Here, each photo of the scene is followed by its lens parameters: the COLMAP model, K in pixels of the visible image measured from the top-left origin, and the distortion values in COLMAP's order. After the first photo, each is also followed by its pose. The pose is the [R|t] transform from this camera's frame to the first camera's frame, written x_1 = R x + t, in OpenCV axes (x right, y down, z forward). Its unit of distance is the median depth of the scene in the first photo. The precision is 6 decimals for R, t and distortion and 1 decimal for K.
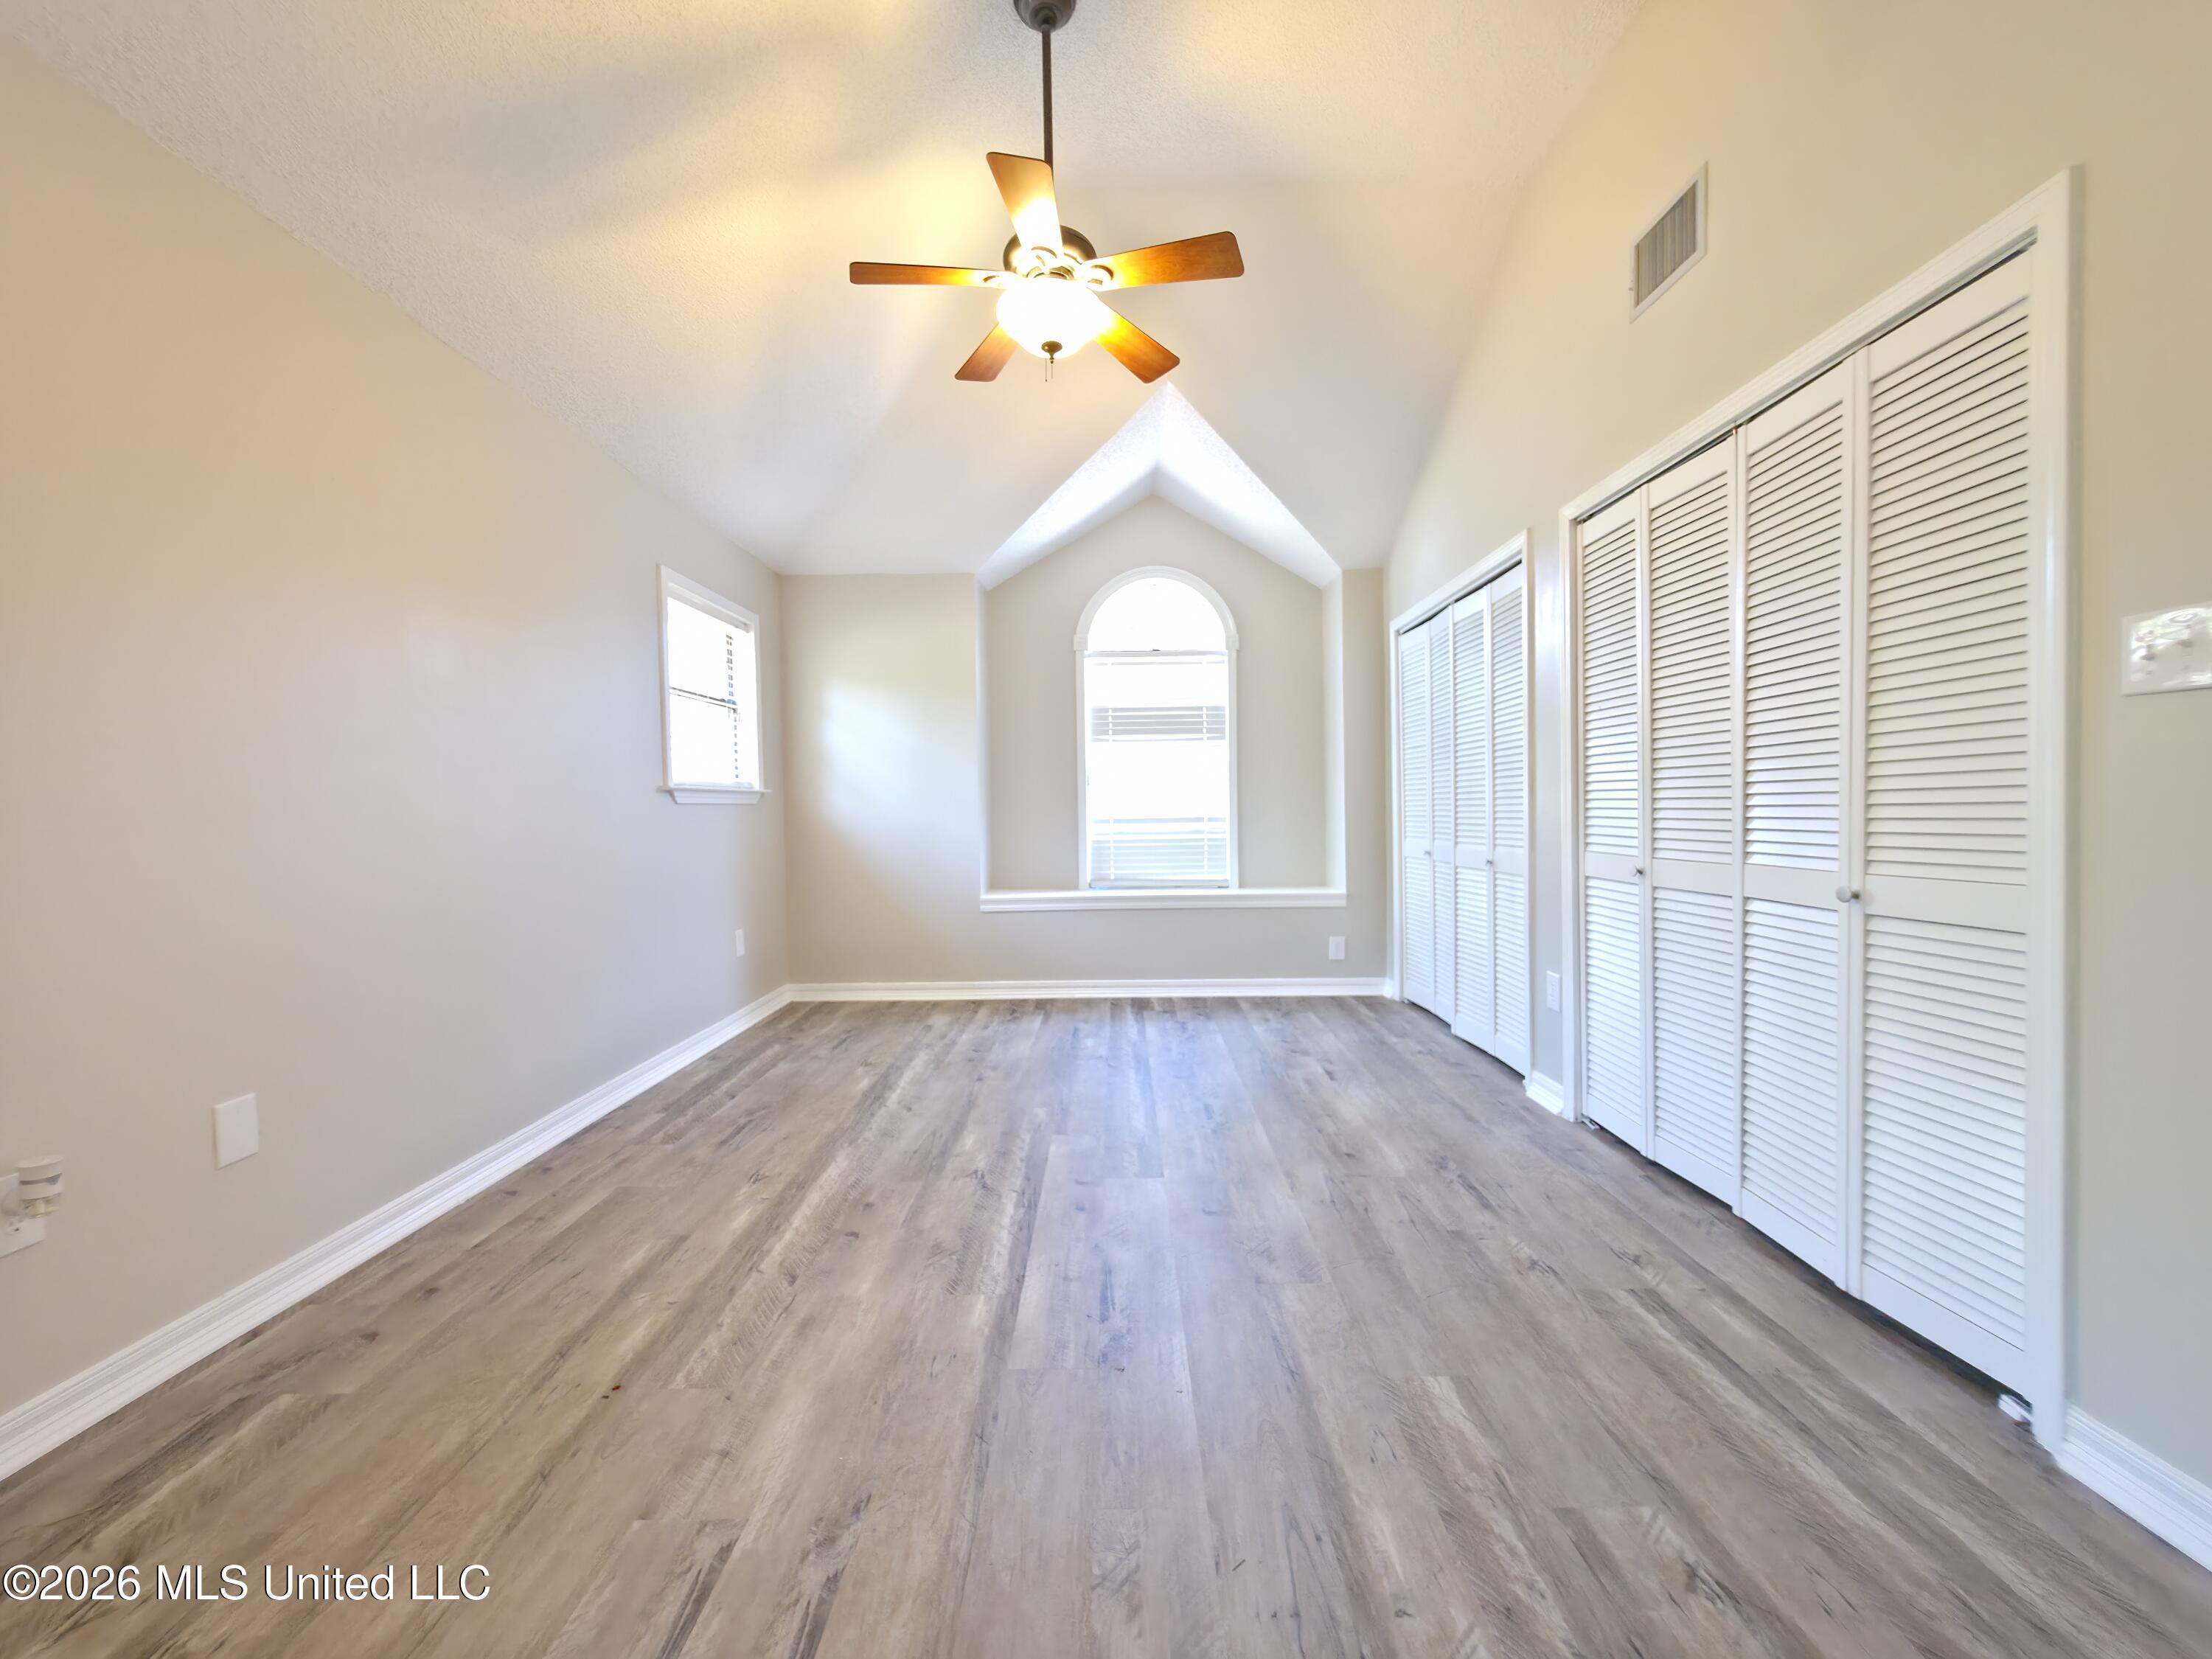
lens RADIAL K [[887.5, 0, 1109.8], [0, 887.5, 815.2], [0, 0, 1]] dist [0.002983, -0.000782]
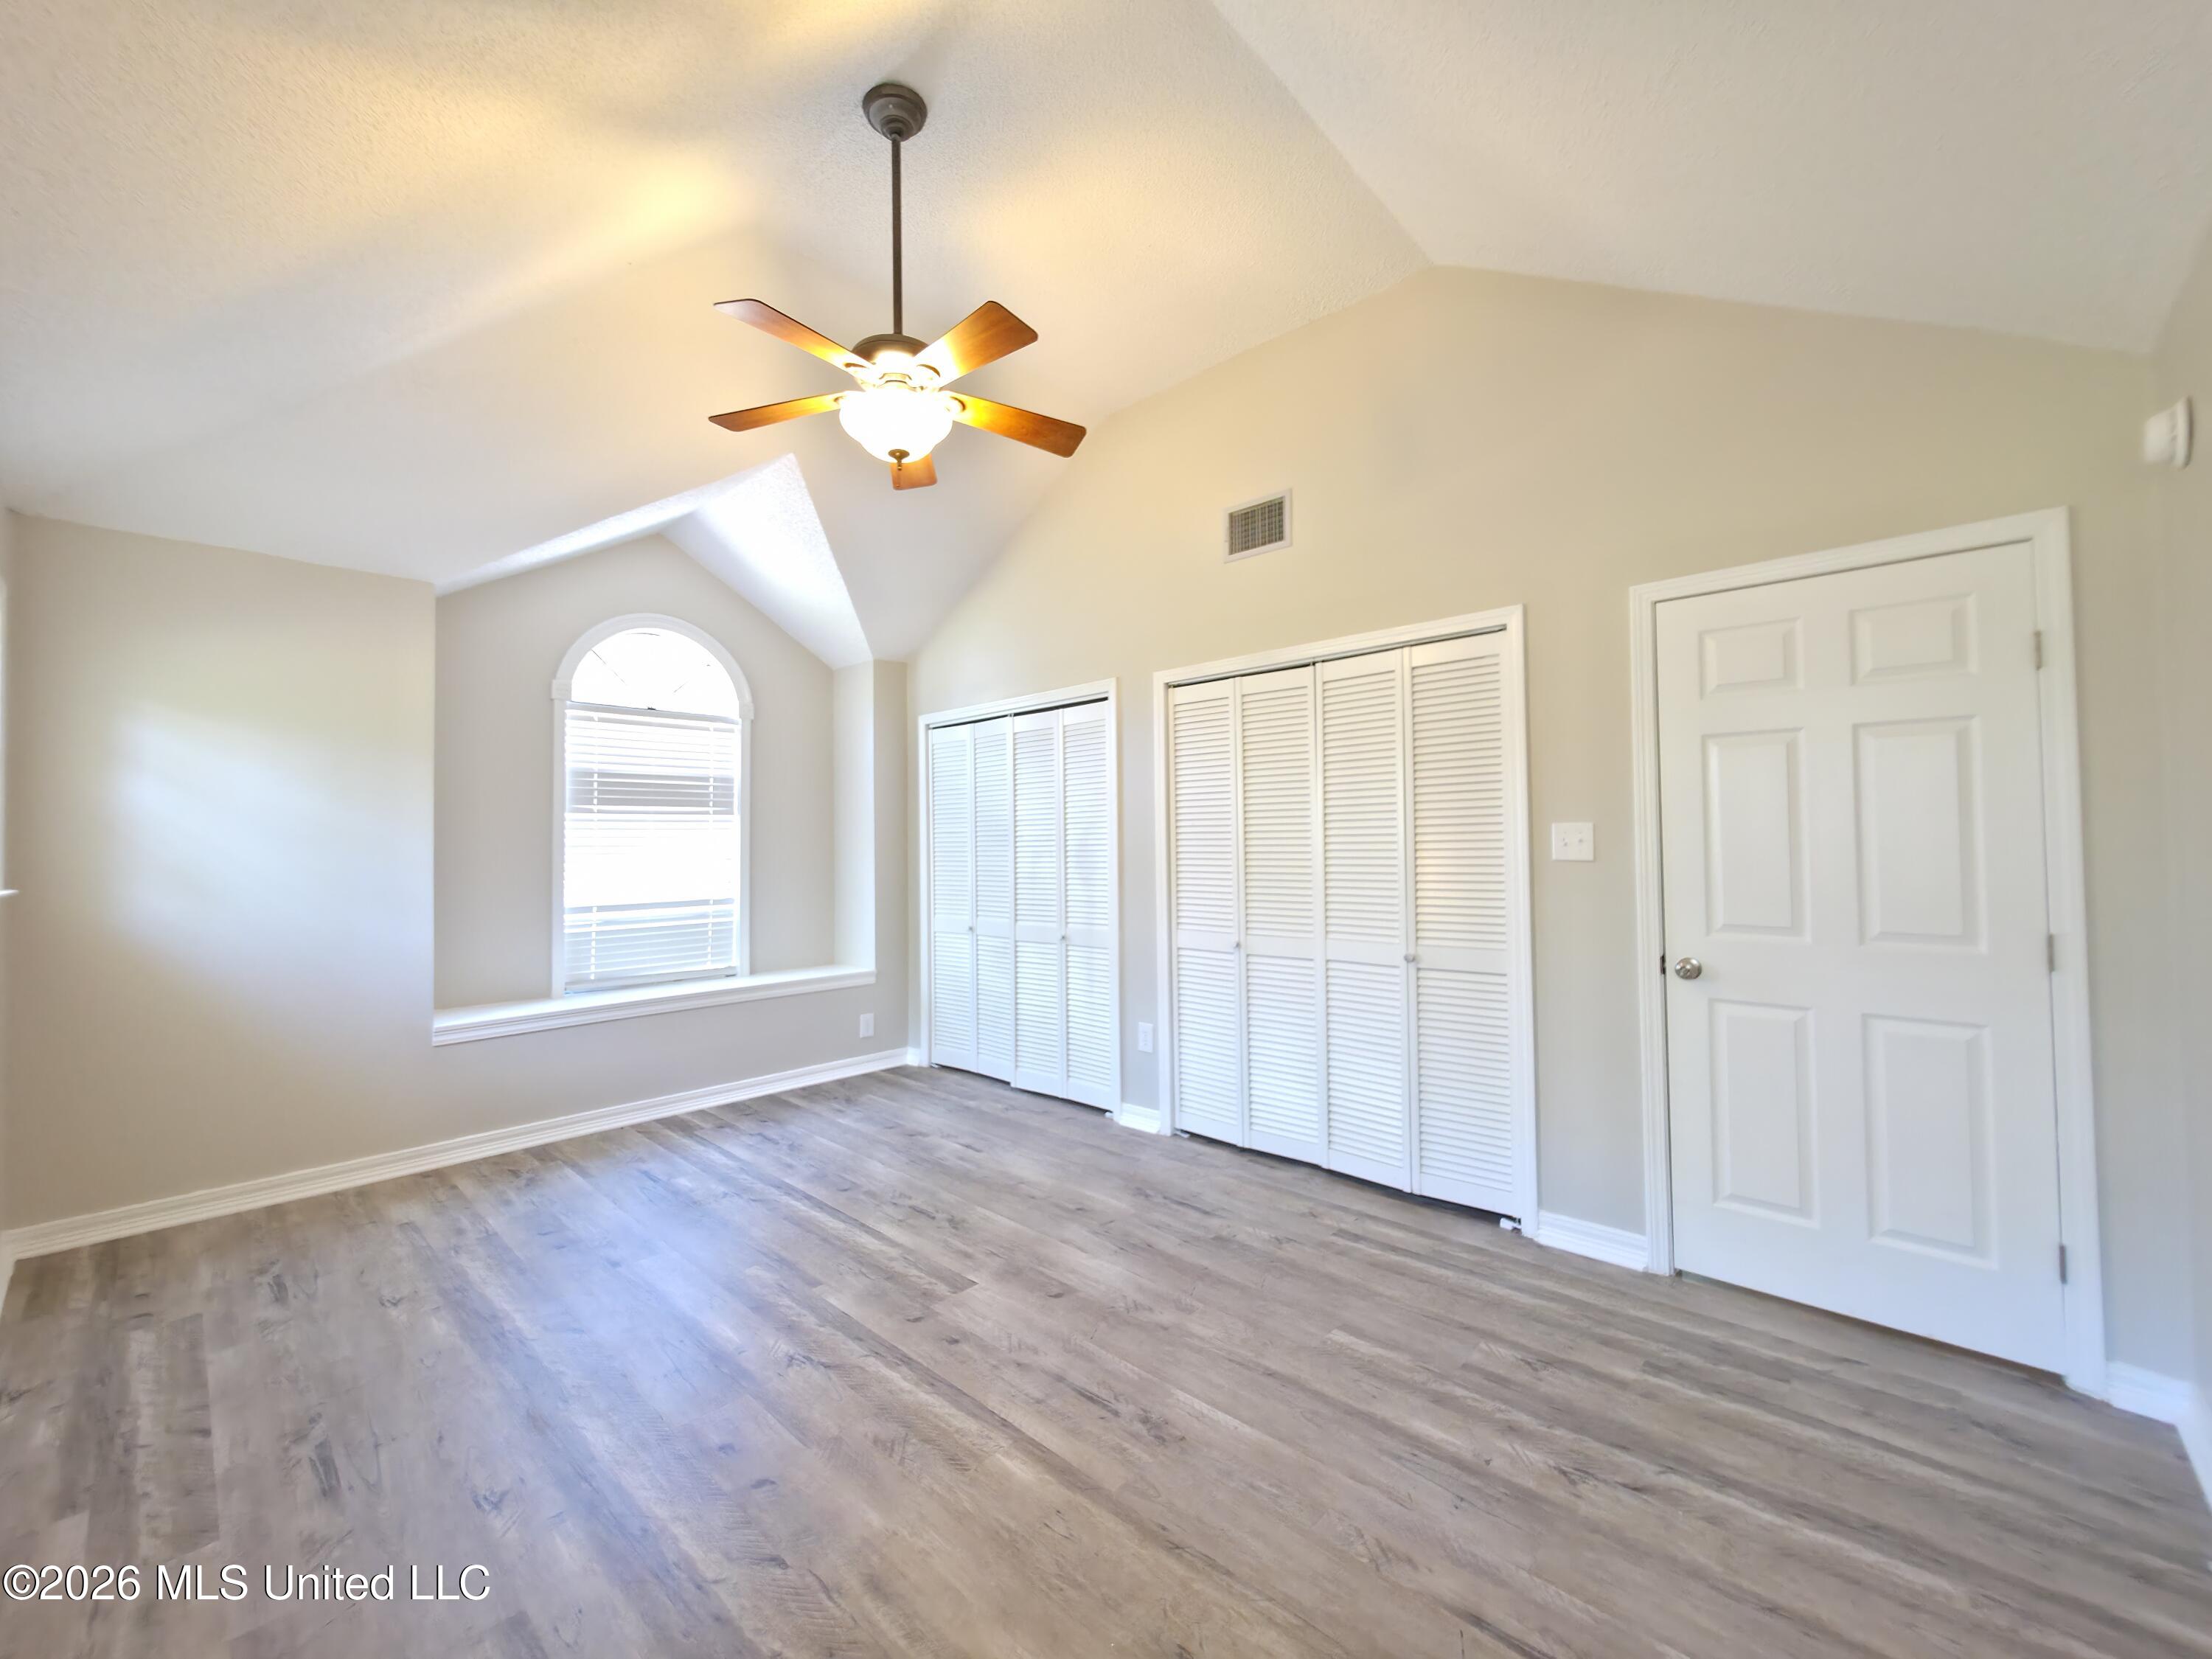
lens RADIAL K [[887.5, 0, 1115.8], [0, 887.5, 815.8], [0, 0, 1]] dist [0.002983, -0.000782]
pose [[0.677326, 0.028398, 0.735134, -0.641310], [0.008519, 0.998885, -0.046436, -0.085640], [-0.735633, 0.037715, 0.676329, 0.186660]]
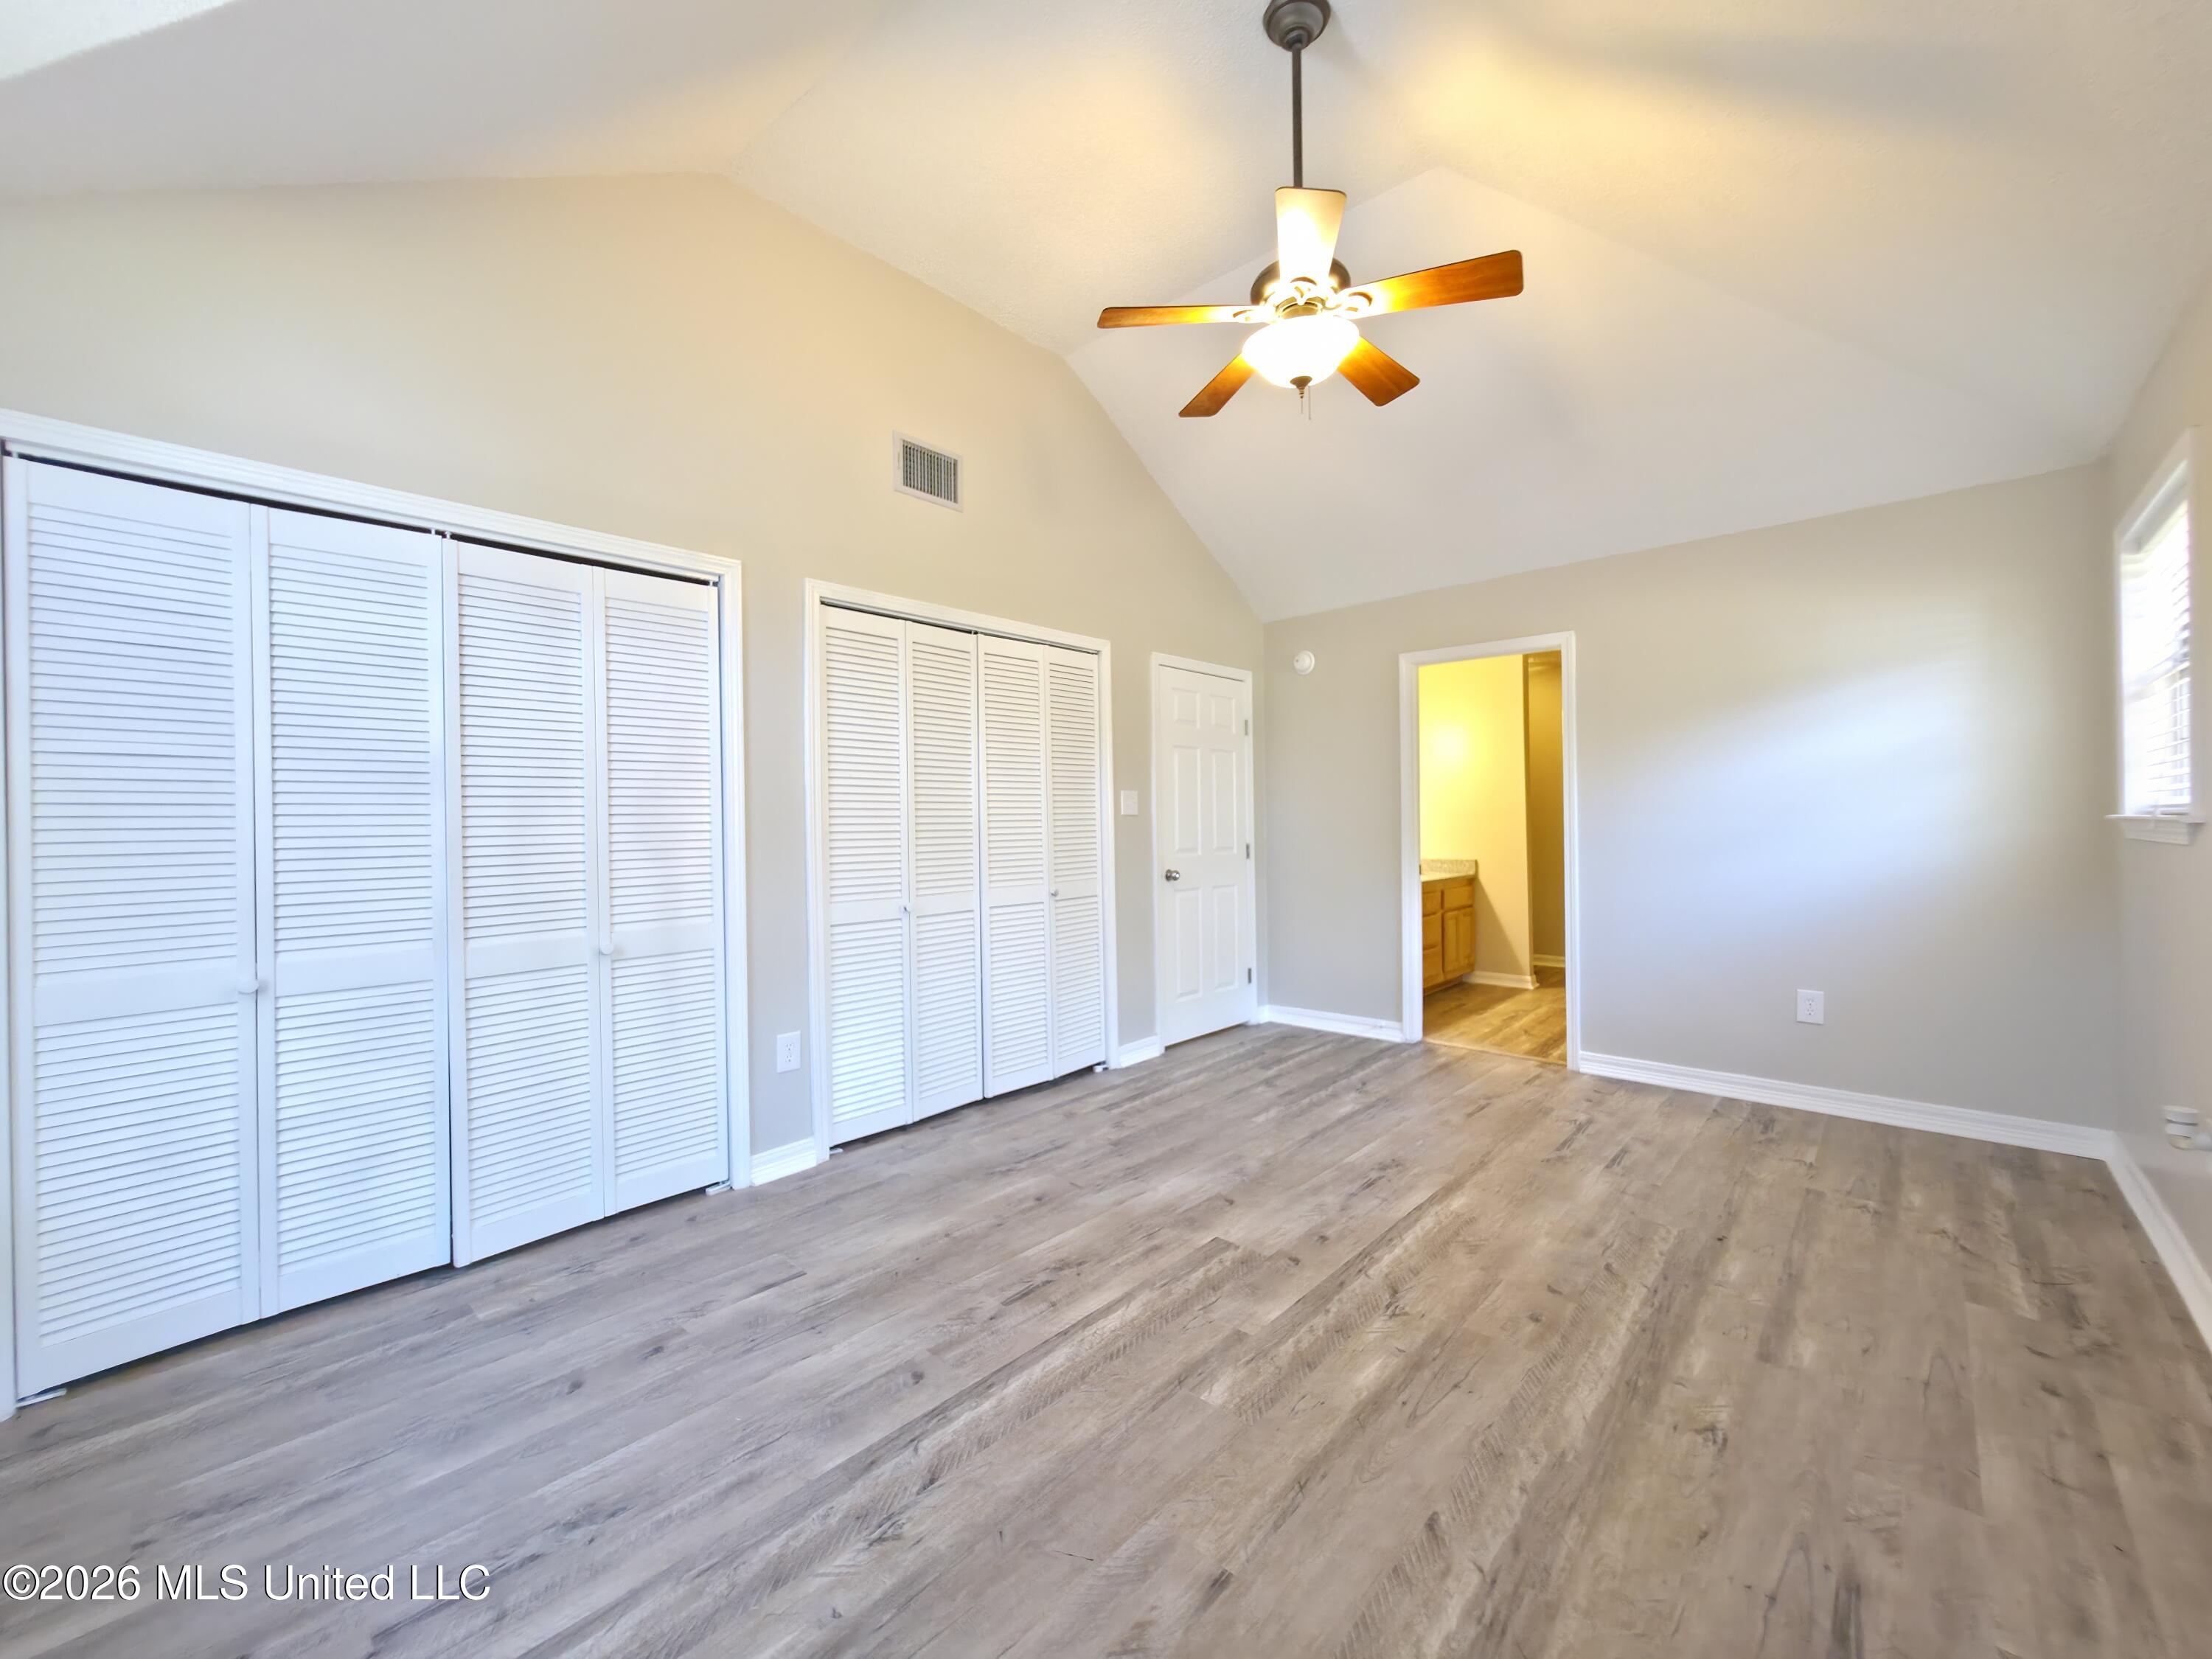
lens RADIAL K [[887.5, 0, 1111.5], [0, 887.5, 812.5], [0, 0, 1]] dist [0.002983, -0.000782]
pose [[-0.743409, 0.028019, 0.668250, -0.565593], [0.026960, 0.999565, -0.011919, -0.060126], [-0.668293, 0.009155, -0.743841, 1.943490]]
